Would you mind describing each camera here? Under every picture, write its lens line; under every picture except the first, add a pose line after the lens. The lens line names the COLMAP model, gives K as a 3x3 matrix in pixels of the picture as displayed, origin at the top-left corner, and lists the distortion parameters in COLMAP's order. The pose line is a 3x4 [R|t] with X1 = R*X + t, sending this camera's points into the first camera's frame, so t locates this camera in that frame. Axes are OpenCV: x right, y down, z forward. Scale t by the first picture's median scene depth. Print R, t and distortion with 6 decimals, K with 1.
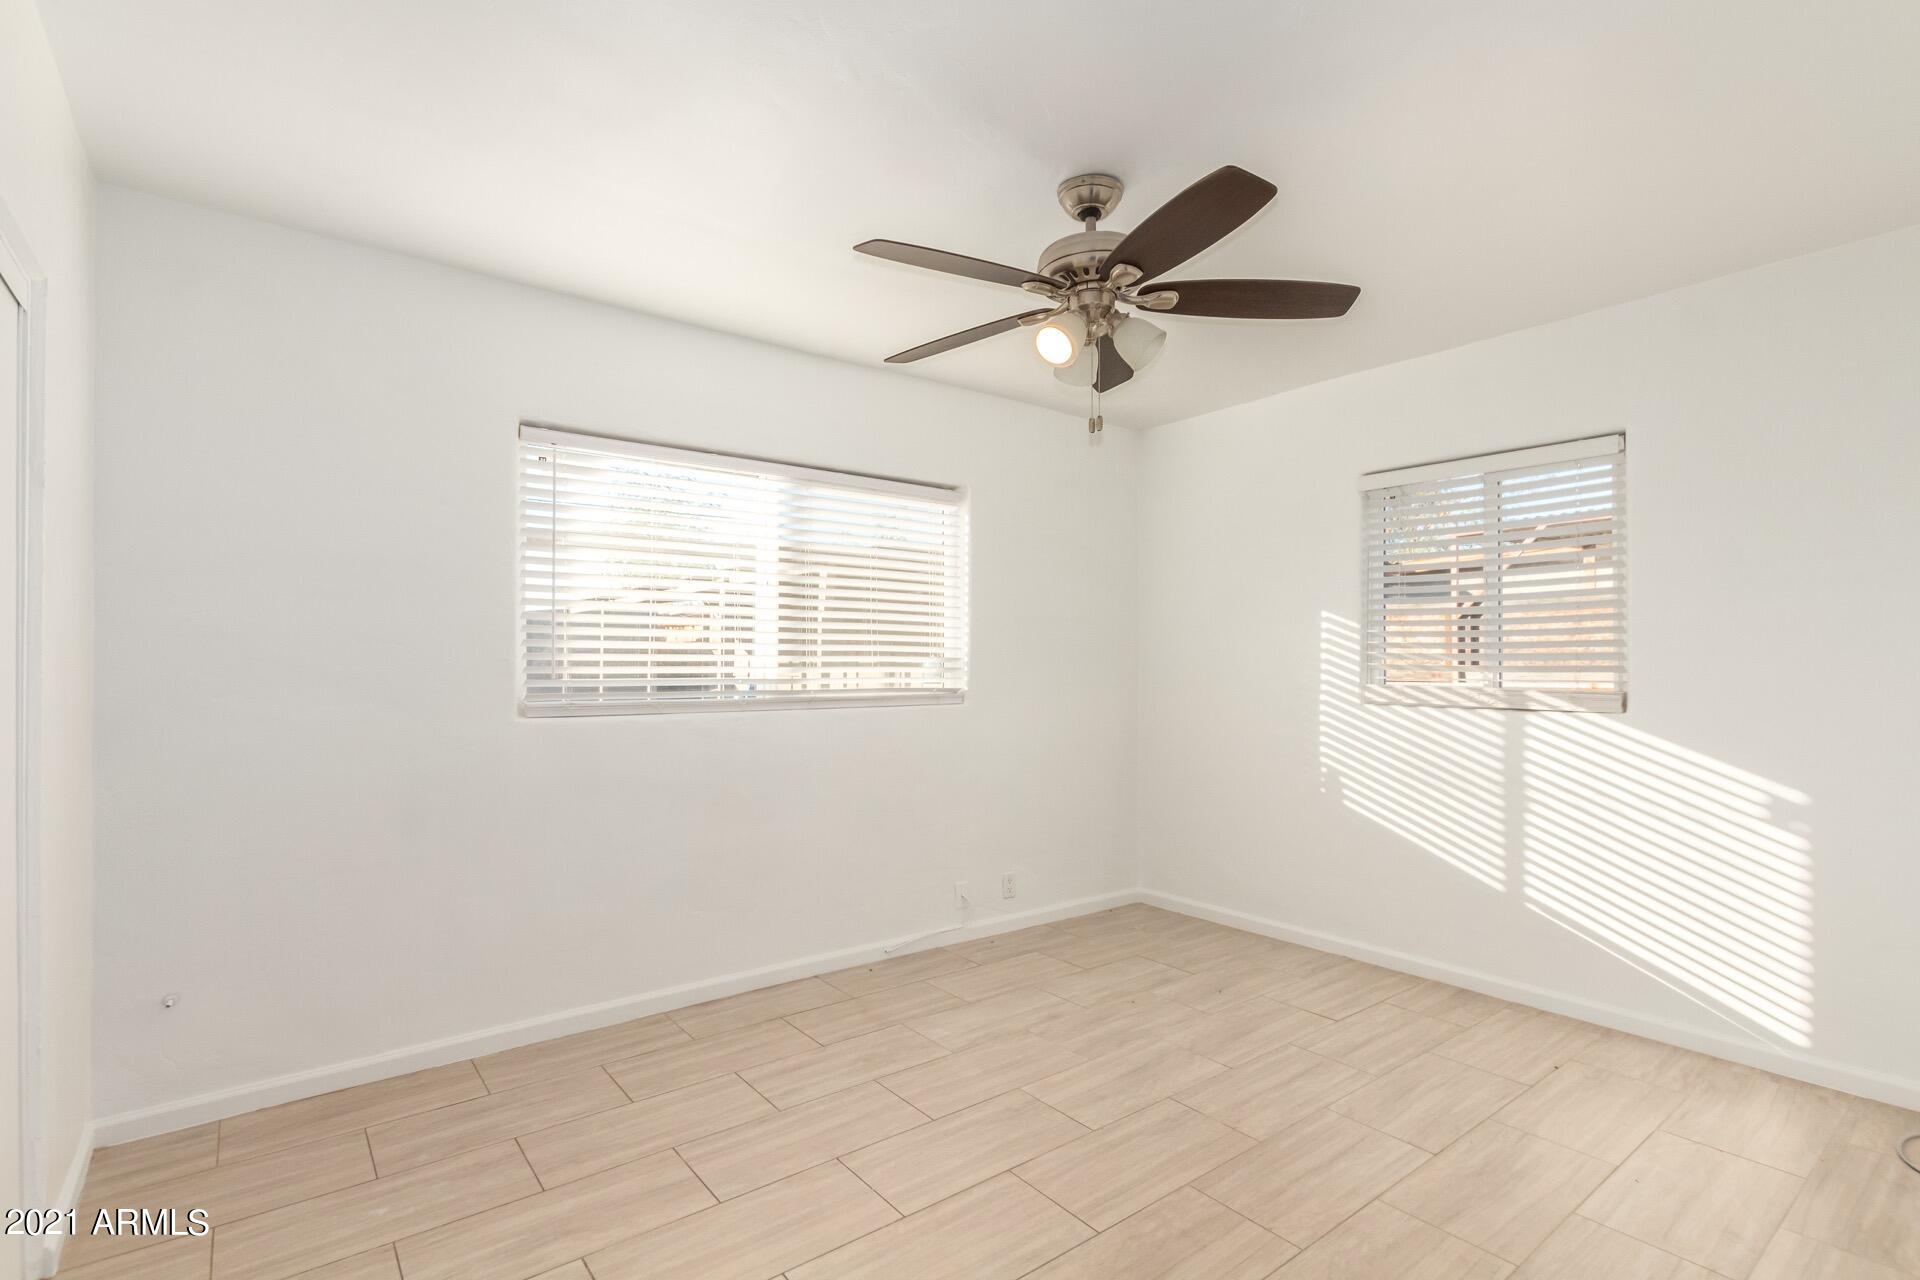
lens RADIAL K [[898.8, 0, 965.8], [0, 898.8, 616.5], [0, 0, 1]] dist [0.000102, -0.000409]
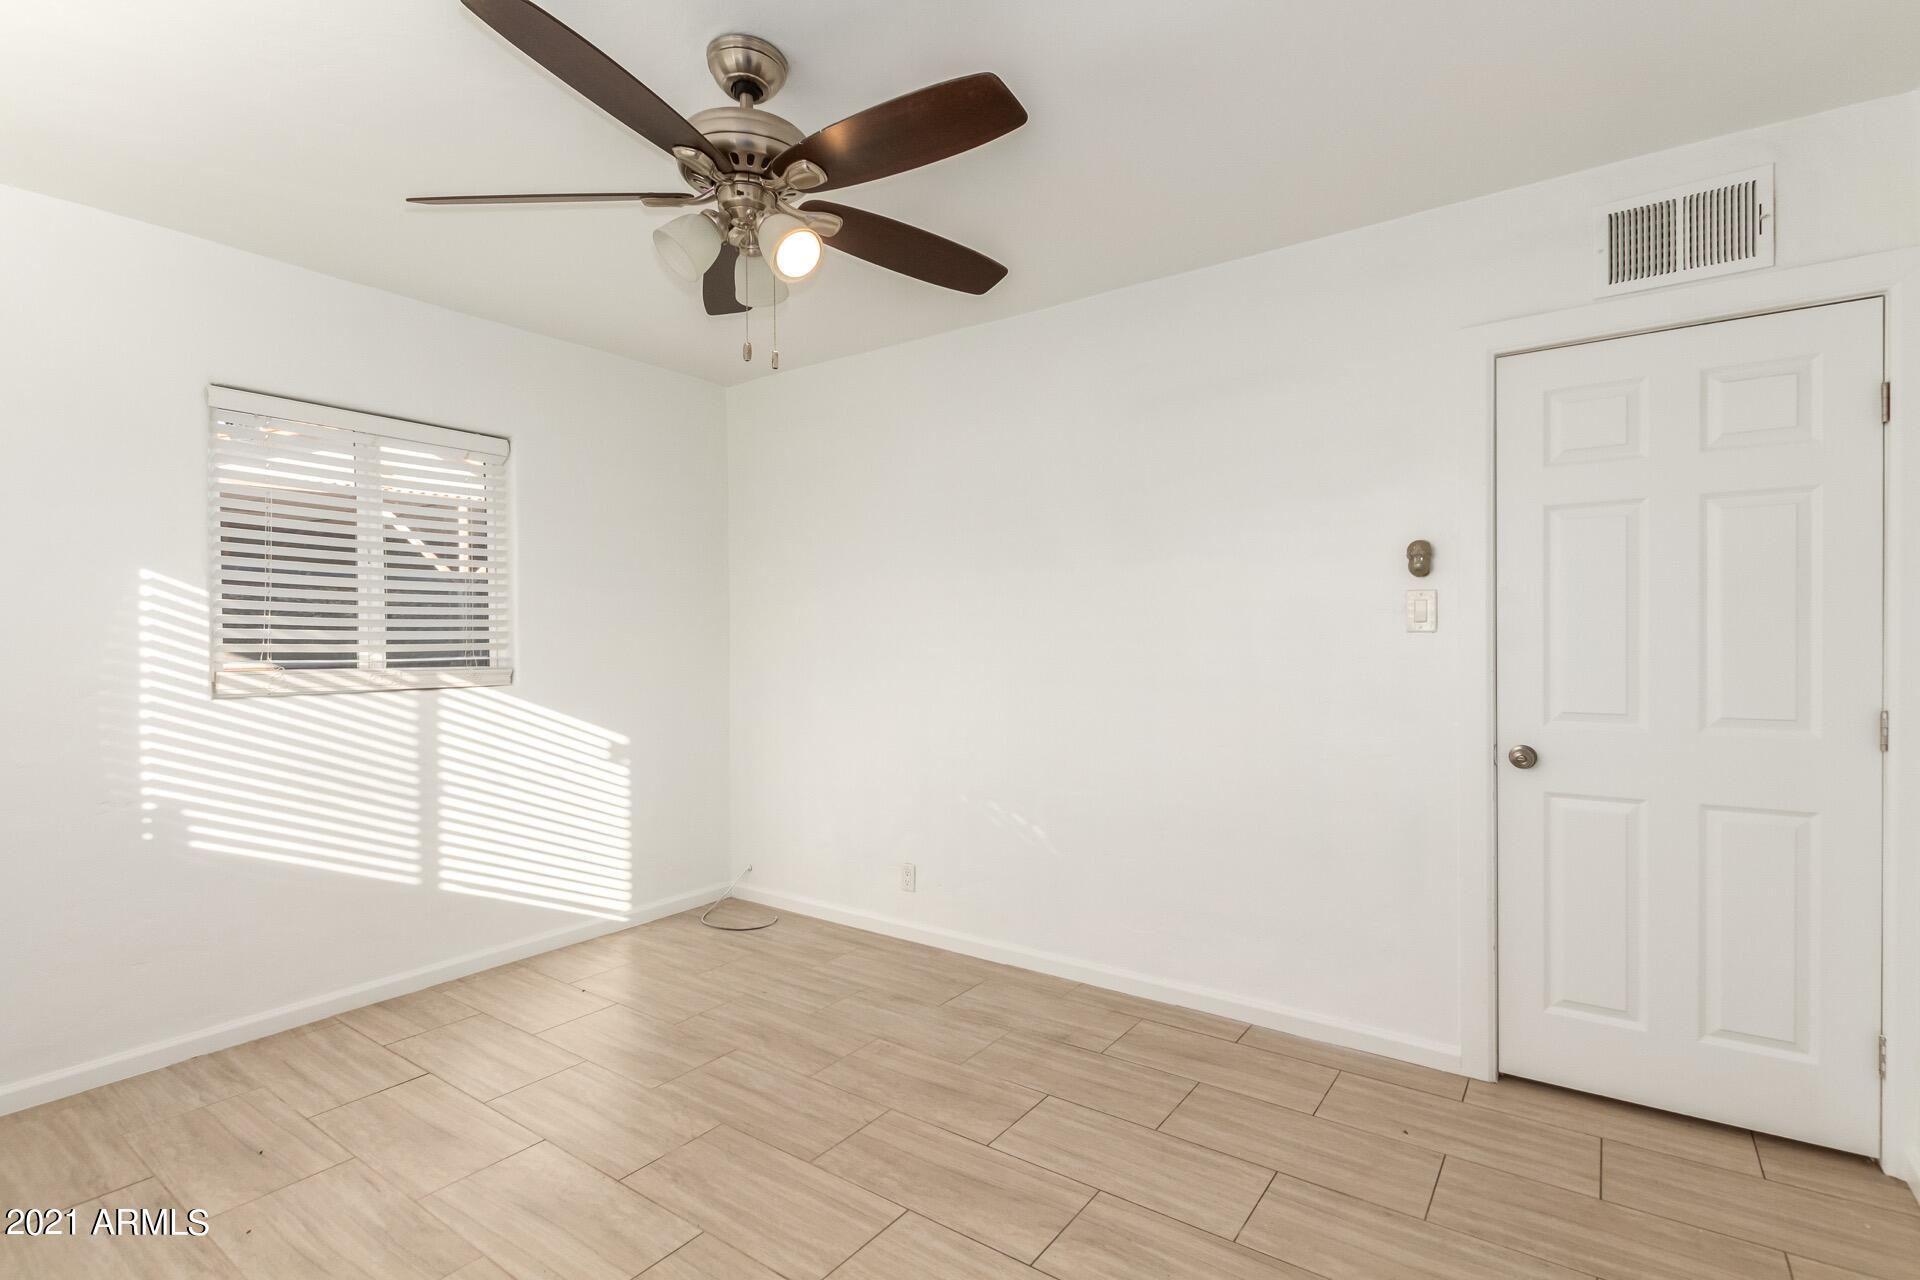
lens RADIAL K [[845.3, 0, 960.7], [0, 845.3, 654.7], [0, 0, 1]] dist [0.000869, -0.000109]
pose [[-0.290939, -0.009958, 0.956690, -0.553399], [-0.056438, 0.998383, -0.006771, 0.039699], [-0.955075, -0.055963, -0.291031, 0.882297]]
